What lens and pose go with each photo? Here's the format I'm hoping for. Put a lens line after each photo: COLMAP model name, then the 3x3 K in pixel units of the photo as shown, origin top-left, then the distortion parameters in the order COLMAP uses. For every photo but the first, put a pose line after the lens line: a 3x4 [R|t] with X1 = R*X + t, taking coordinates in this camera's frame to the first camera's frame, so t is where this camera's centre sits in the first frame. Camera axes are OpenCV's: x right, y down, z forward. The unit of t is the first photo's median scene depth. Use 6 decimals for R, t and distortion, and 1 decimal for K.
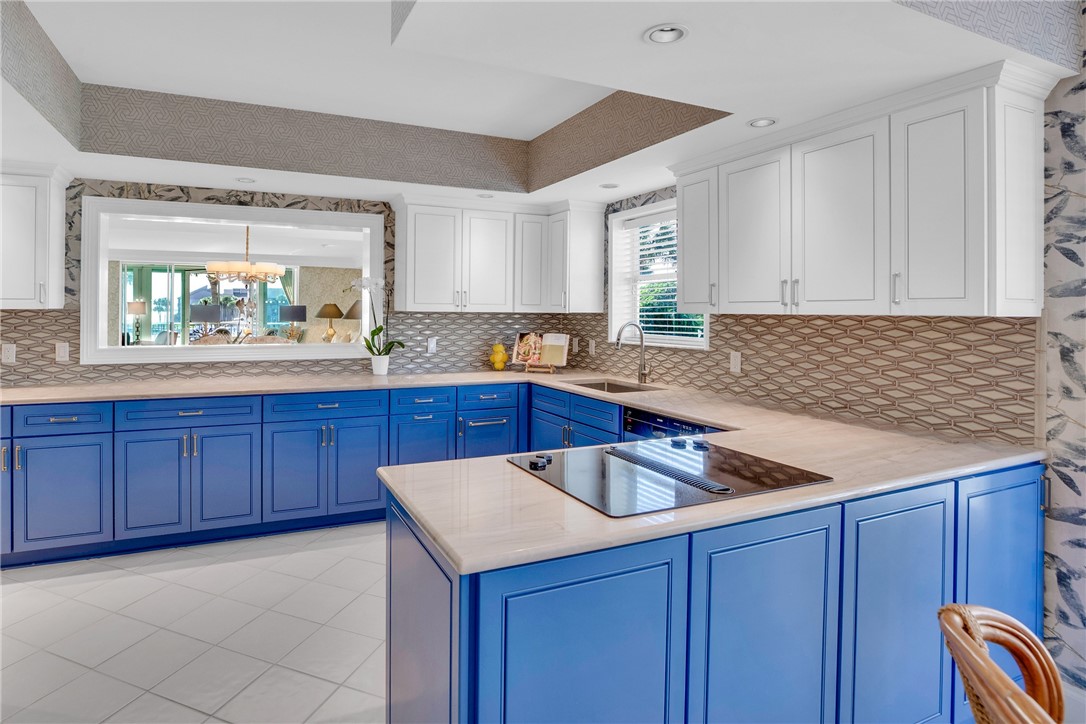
lens RADIAL K [[572.1, 0, 470.4], [0, 572.1, 311.6], [0, 0, 1]] dist [-0.027555, 0.005545]
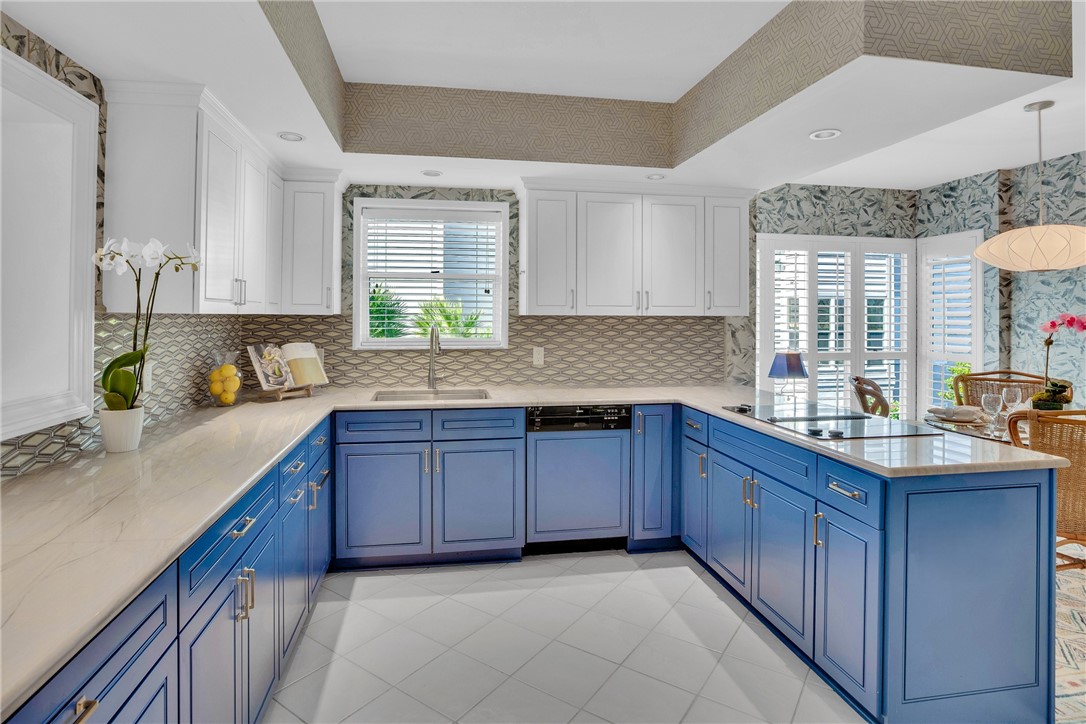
lens RADIAL K [[572.1, 0, 531.5], [0, 572.1, 310.8], [0, 0, 1]] dist [-0.027555, 0.005545]
pose [[0.227830, 0.000342, 0.973701, -0.593323], [-0.001641, 0.999999, 0.000033, -0.004149], [-0.973699, -0.001605, 0.227831, 0.638618]]
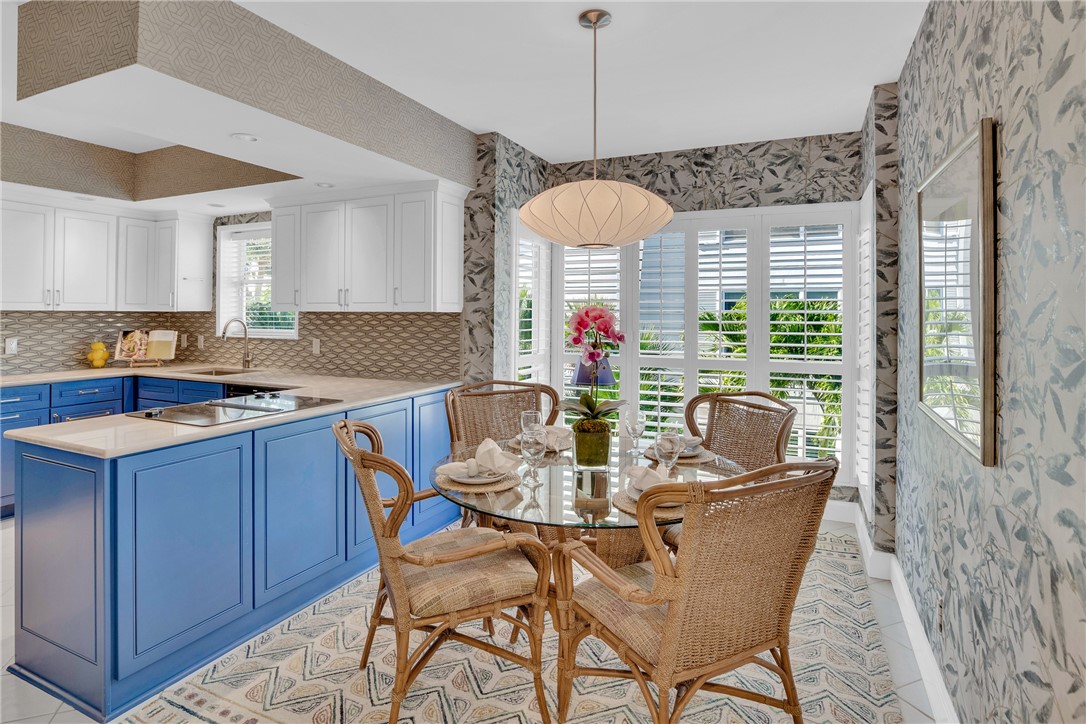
lens RADIAL K [[572.1, 0, 544.0], [0, 572.1, 305.2], [0, 0, 1]] dist [-0.027555, 0.005545]
pose [[0.735405, 0.003519, 0.677619, -0.056168], [0.002721, 0.999963, -0.008146, 0.001260], [-0.677622, 0.007835, 0.735368, -0.337748]]
